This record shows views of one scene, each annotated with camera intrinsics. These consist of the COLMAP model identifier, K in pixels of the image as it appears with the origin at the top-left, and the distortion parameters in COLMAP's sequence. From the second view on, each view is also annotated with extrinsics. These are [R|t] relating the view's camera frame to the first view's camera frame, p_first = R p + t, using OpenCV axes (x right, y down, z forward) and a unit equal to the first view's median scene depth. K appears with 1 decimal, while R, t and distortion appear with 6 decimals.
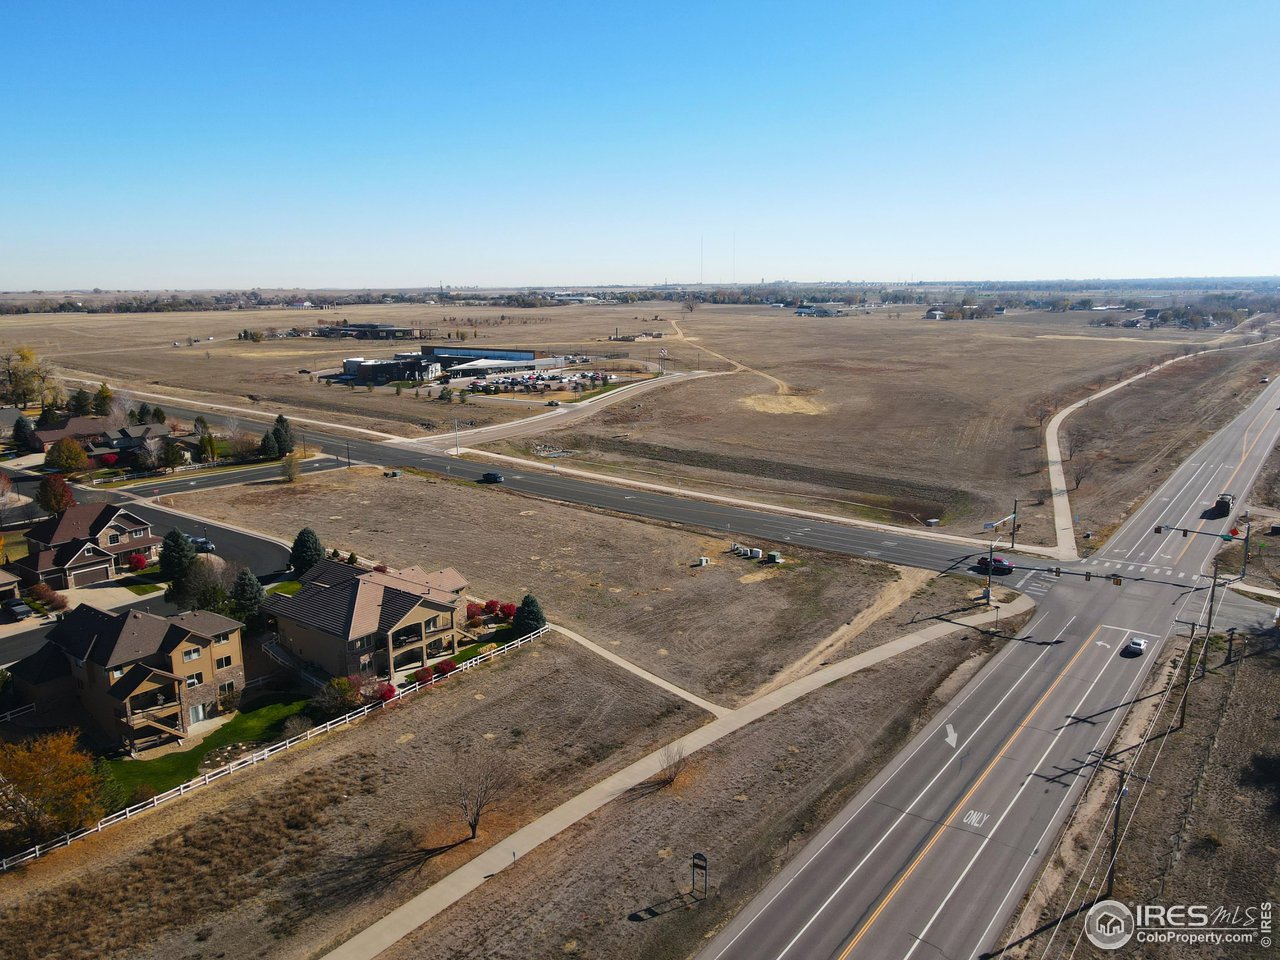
lens RADIAL K [[931.7, 0, 636.2], [0, 931.7, 486.2], [0, 0, 1]] dist [-0.001382, 0.039690]
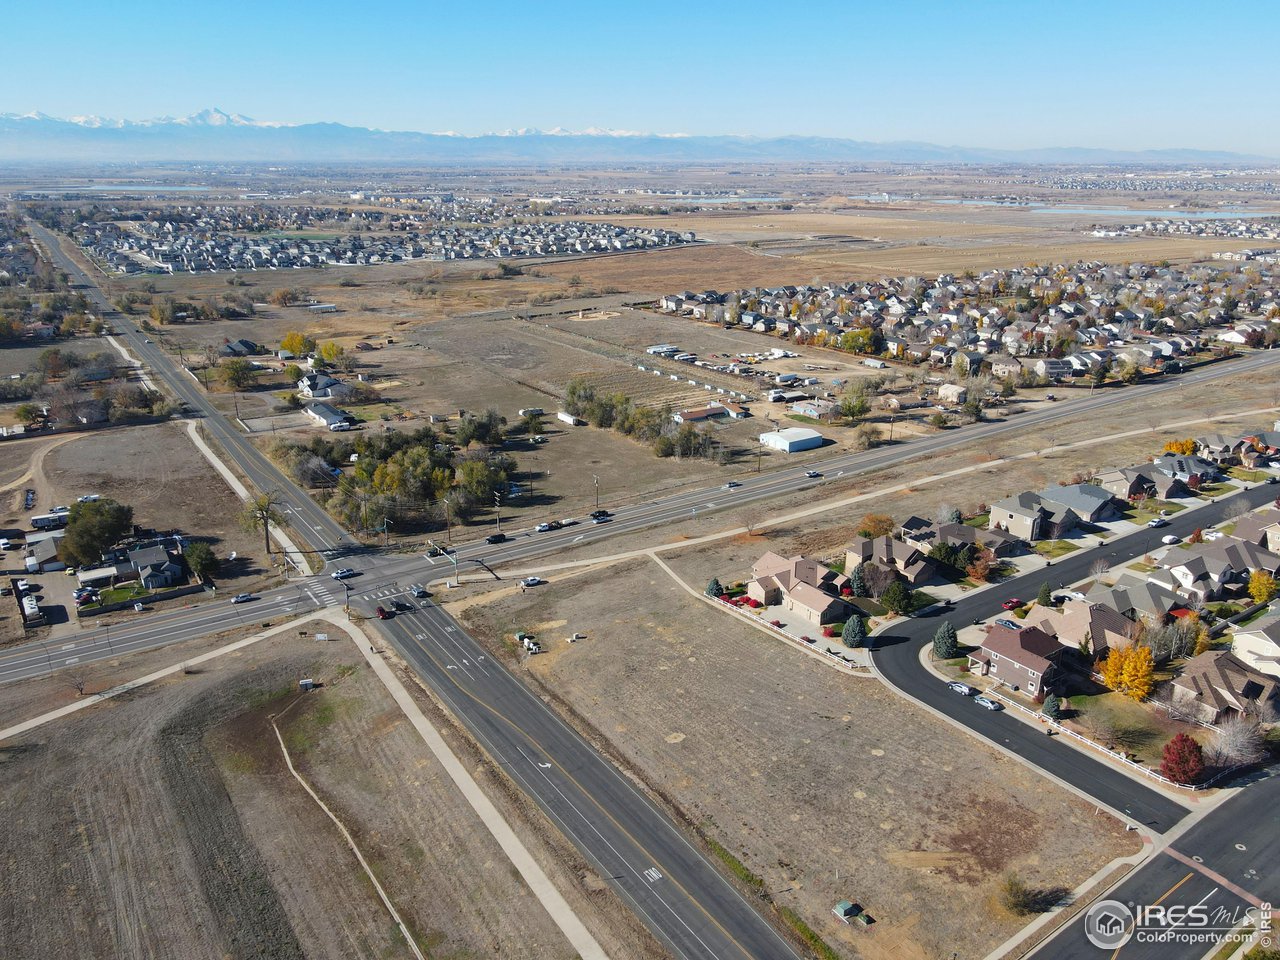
lens RADIAL K [[930.9, 0, 636.6], [0, 930.9, 500.6], [0, 0, 1]] dist [-0.009503, 0.052111]
pose [[-0.952023, -0.101162, 0.288822, -0.458459], [0.068998, 0.848526, 0.524636, -0.943629], [-0.298146, 0.519394, -0.800836, 2.304238]]
